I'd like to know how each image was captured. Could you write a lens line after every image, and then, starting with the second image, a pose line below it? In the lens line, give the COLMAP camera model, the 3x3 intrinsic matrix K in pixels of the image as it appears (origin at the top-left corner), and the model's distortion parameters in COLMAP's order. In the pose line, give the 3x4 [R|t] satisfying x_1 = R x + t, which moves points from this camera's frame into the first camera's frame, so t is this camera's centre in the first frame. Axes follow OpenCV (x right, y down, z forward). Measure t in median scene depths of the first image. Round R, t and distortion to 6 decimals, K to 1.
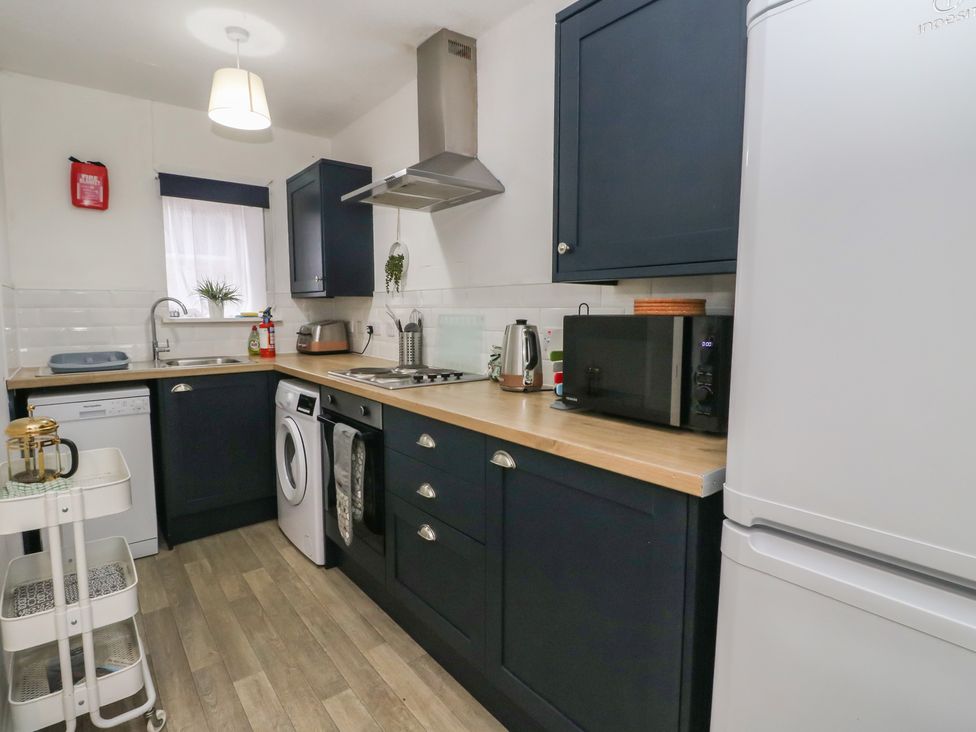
lens RADIAL K [[516.4, 0, 489.1], [0, 516.4, 364.7], [0, 0, 1]] dist [-0.013459, -0.006384]
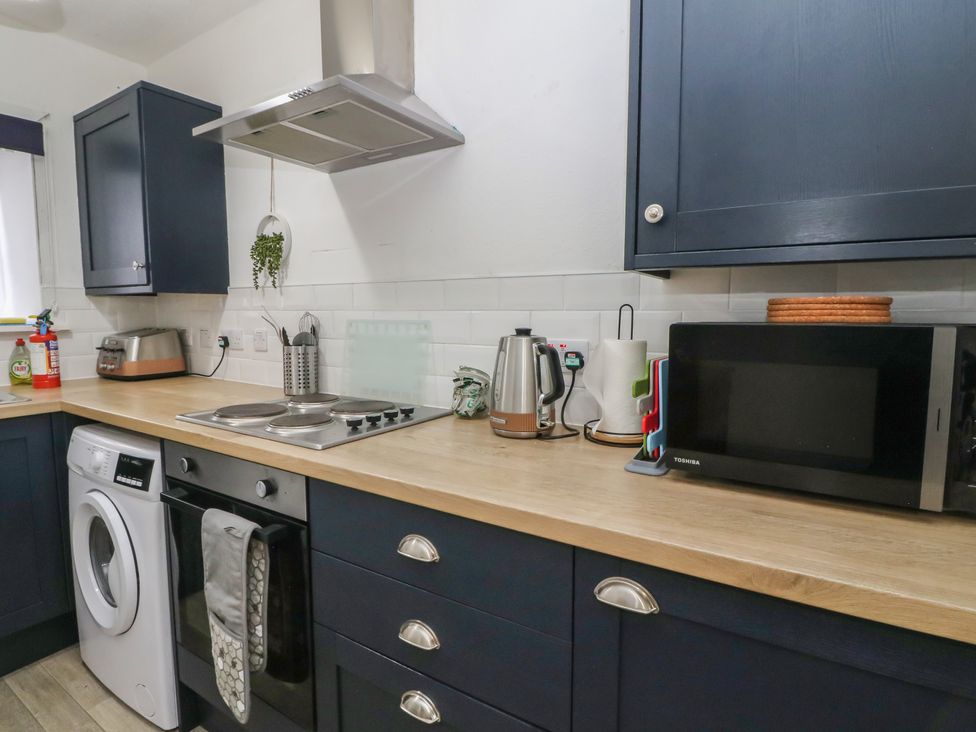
lens RADIAL K [[516.4, 0, 488.1], [0, 516.4, 361.7], [0, 0, 1]] dist [-0.013459, -0.006384]
pose [[0.946409, -0.031689, 0.321411, -0.143095], [0.034809, 0.999386, -0.003964, -0.031871], [-0.321088, 0.014939, 0.946931, 0.284284]]
